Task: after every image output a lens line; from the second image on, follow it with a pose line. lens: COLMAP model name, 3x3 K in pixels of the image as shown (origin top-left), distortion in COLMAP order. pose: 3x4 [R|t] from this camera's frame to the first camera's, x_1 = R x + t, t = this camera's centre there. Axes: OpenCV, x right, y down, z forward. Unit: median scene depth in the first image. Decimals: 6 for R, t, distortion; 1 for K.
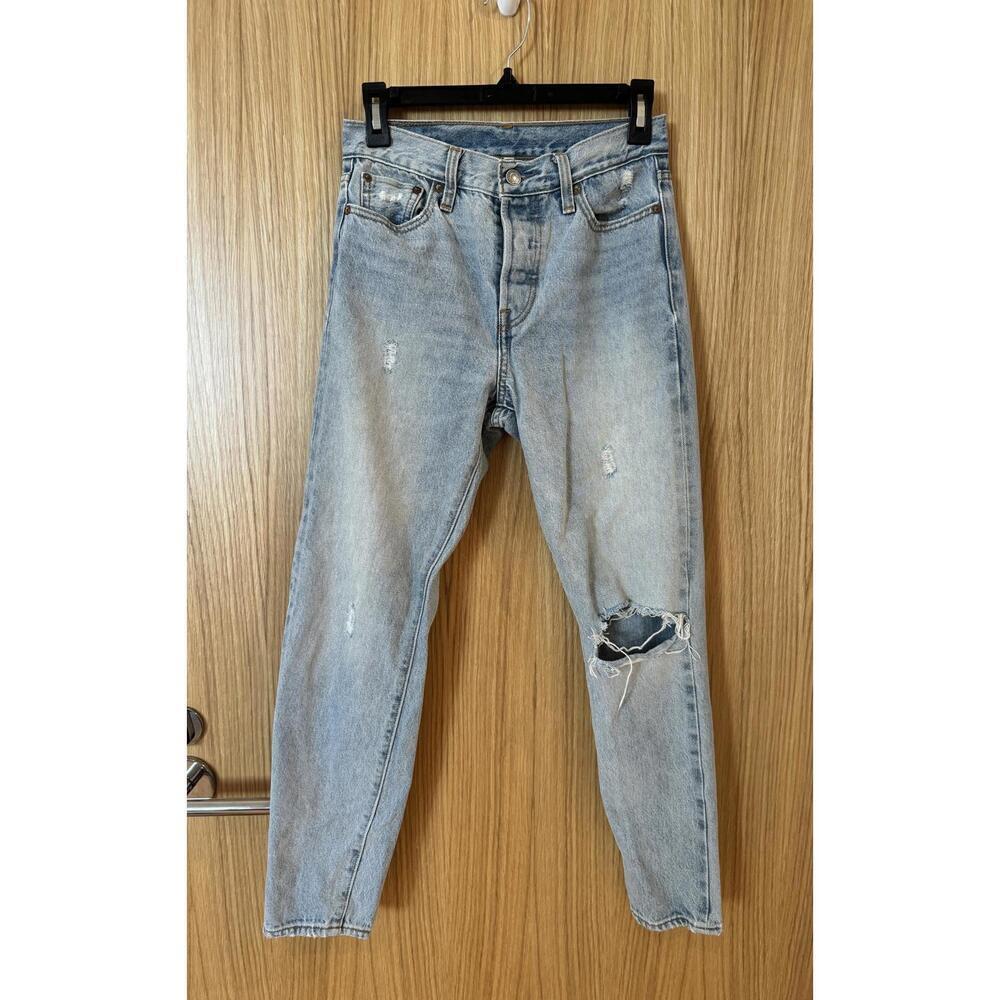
lens RADIAL K [[684.9, 0, 500.0], [0, 684.9, 500.0], [0, 0, 1]] dist [-0.003212, -0.032221]
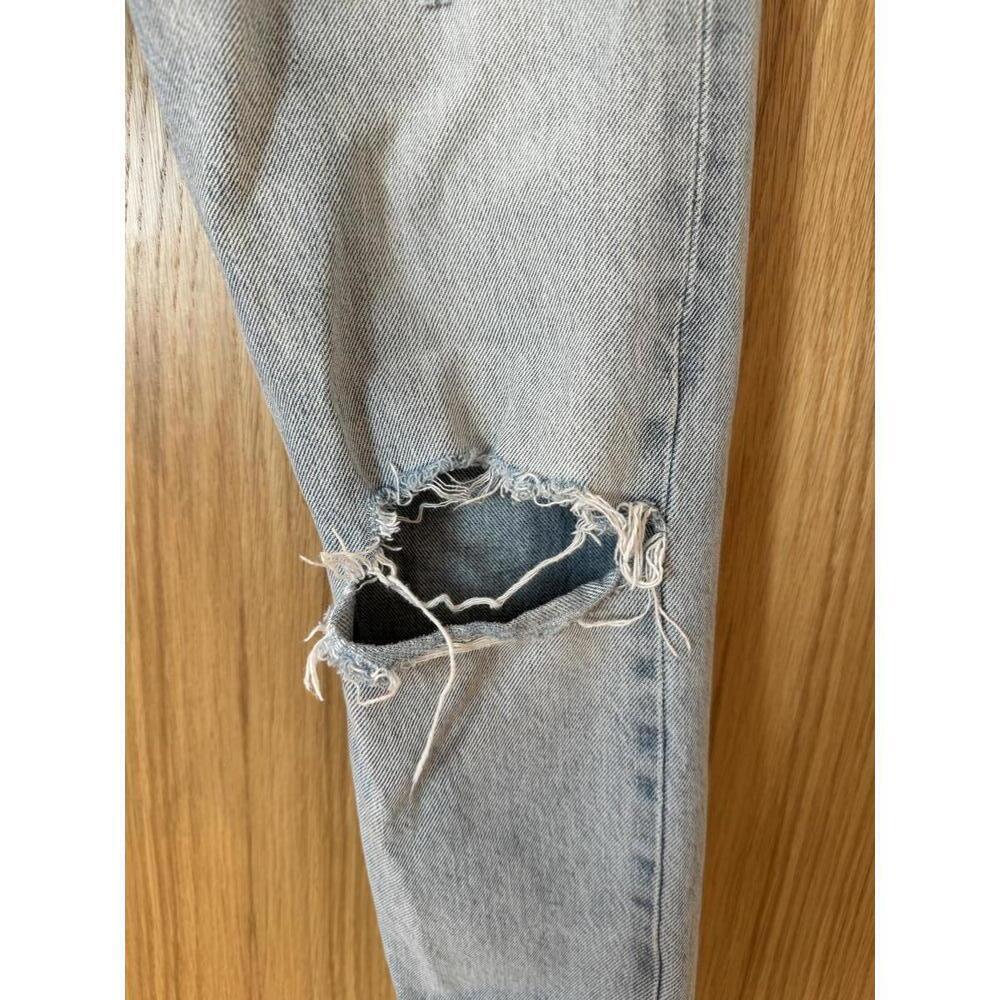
lens RADIAL K [[684.9, 0, 500.0], [0, 684.9, 500.0], [0, 0, 1]] dist [-0.003212, -0.032221]
pose [[0.996805, 0.073204, -0.031953, 0.209433], [-0.067093, 0.984452, 0.162337, 0.118988], [0.043340, -0.159674, 0.986218, 0.693458]]
